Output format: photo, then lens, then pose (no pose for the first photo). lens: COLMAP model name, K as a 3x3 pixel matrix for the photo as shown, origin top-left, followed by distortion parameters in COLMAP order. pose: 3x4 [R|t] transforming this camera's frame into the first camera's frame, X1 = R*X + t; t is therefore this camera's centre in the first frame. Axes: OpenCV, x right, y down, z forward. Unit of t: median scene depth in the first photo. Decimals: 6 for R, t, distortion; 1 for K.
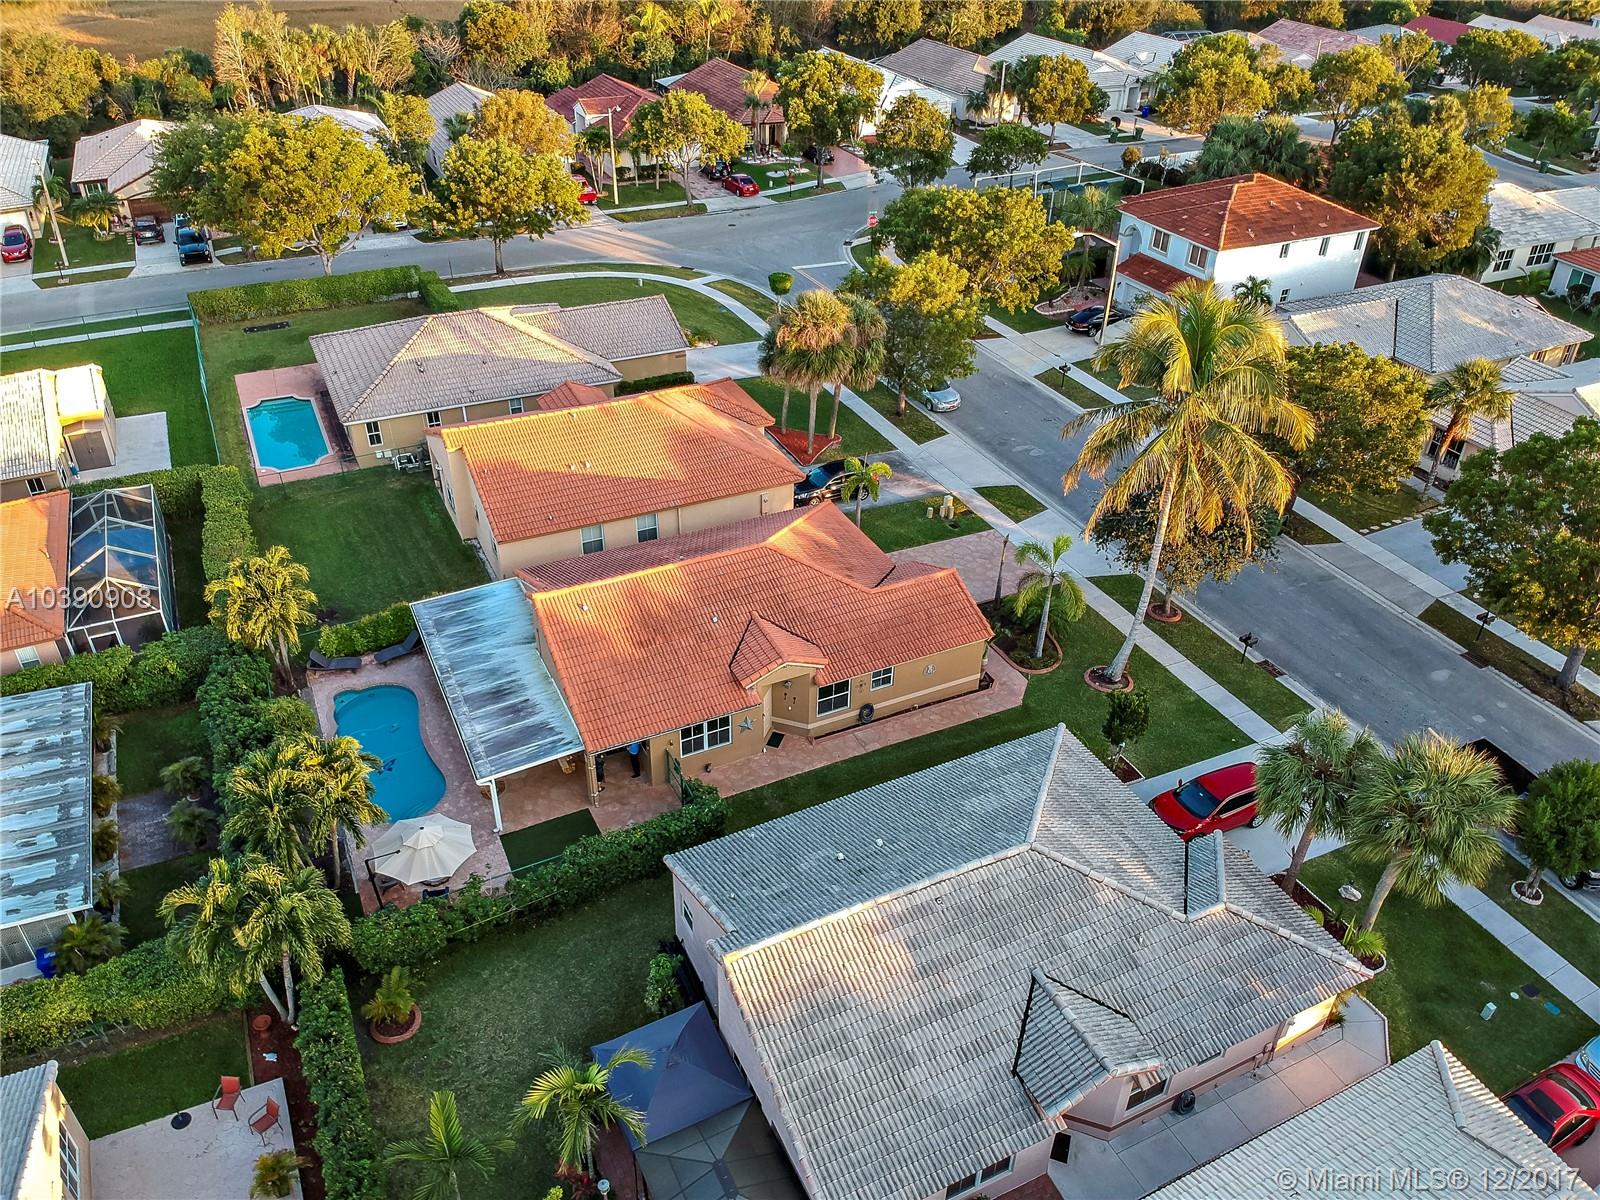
lens RADIAL K [[1175.2, 0, 809.7], [0, 1175.2, 606.6], [0, 0, 1]] dist [0.060819, -0.130890]
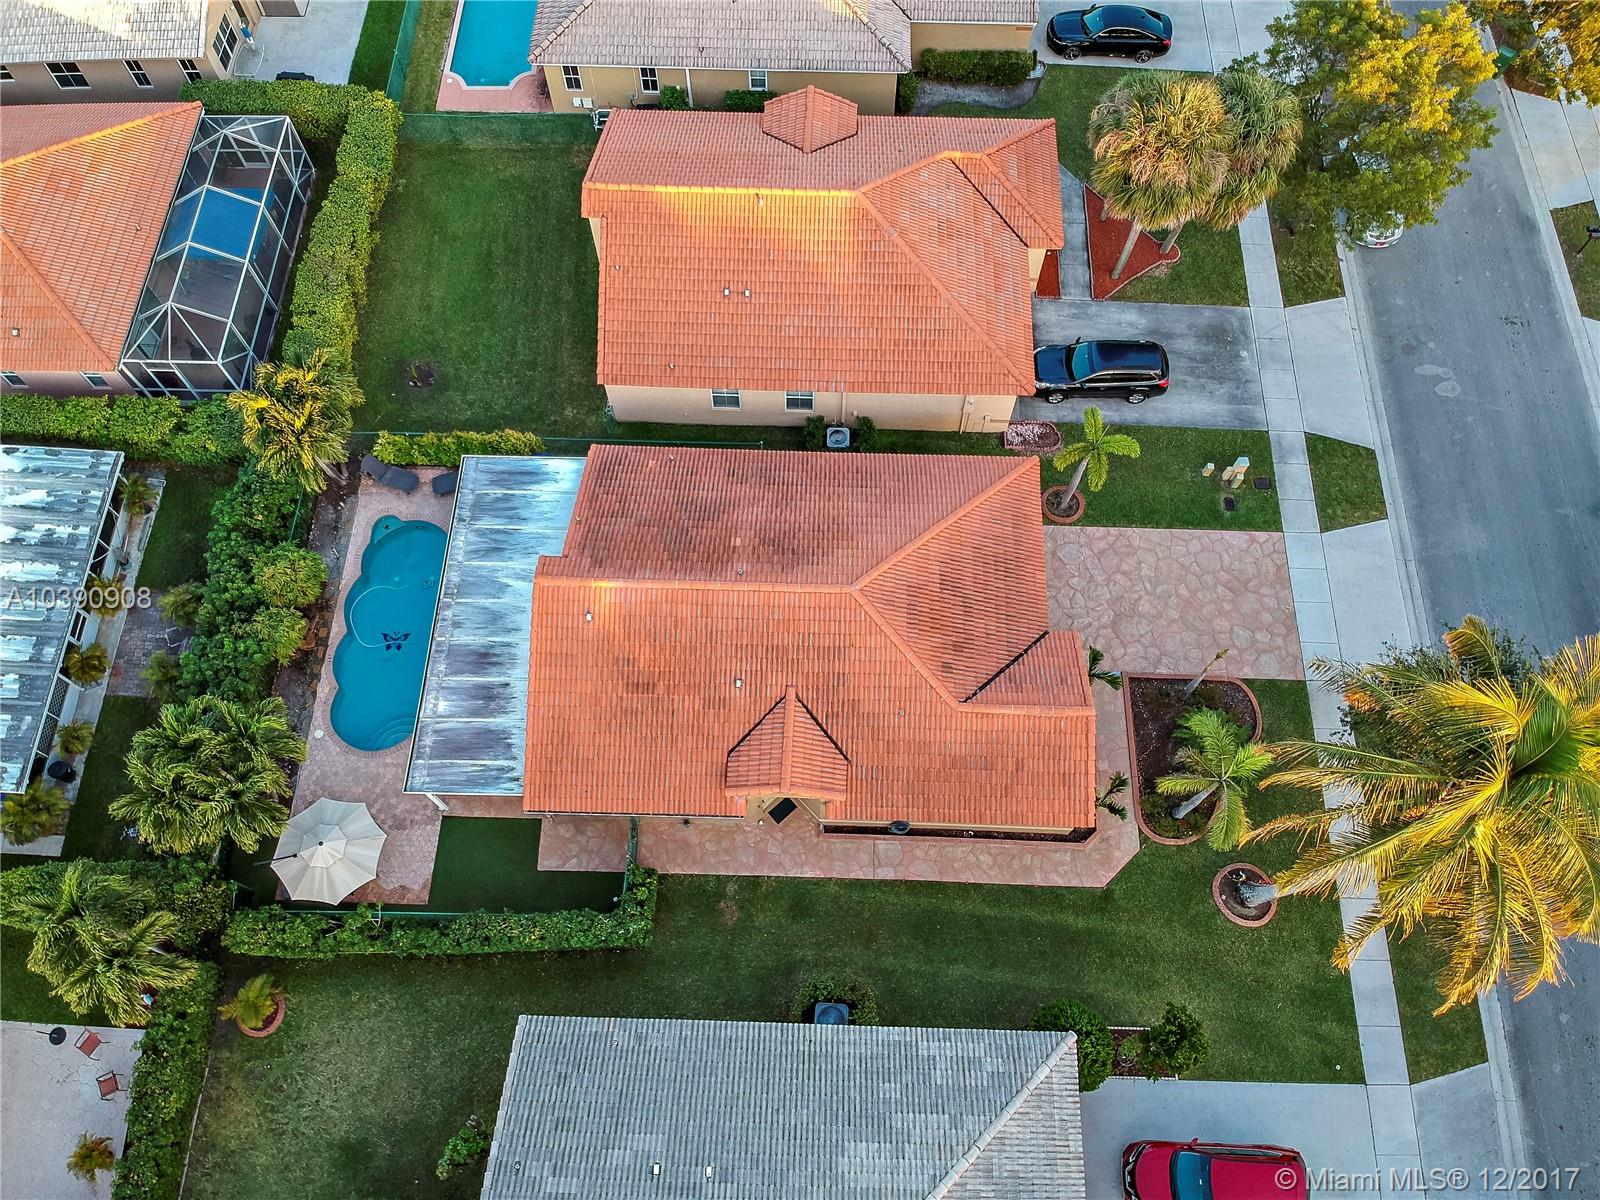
lens RADIAL K [[1175.2, 0, 805.8], [0, 1175.2, 607.4], [0, 0, 1]] dist [0.060819, -0.130890]
pose [[0.882460, 0.420528, -0.210764, 0.074865], [-0.248419, 0.797125, 0.550346, -0.346414], [0.399441, -0.433300, 0.807897, 0.305182]]
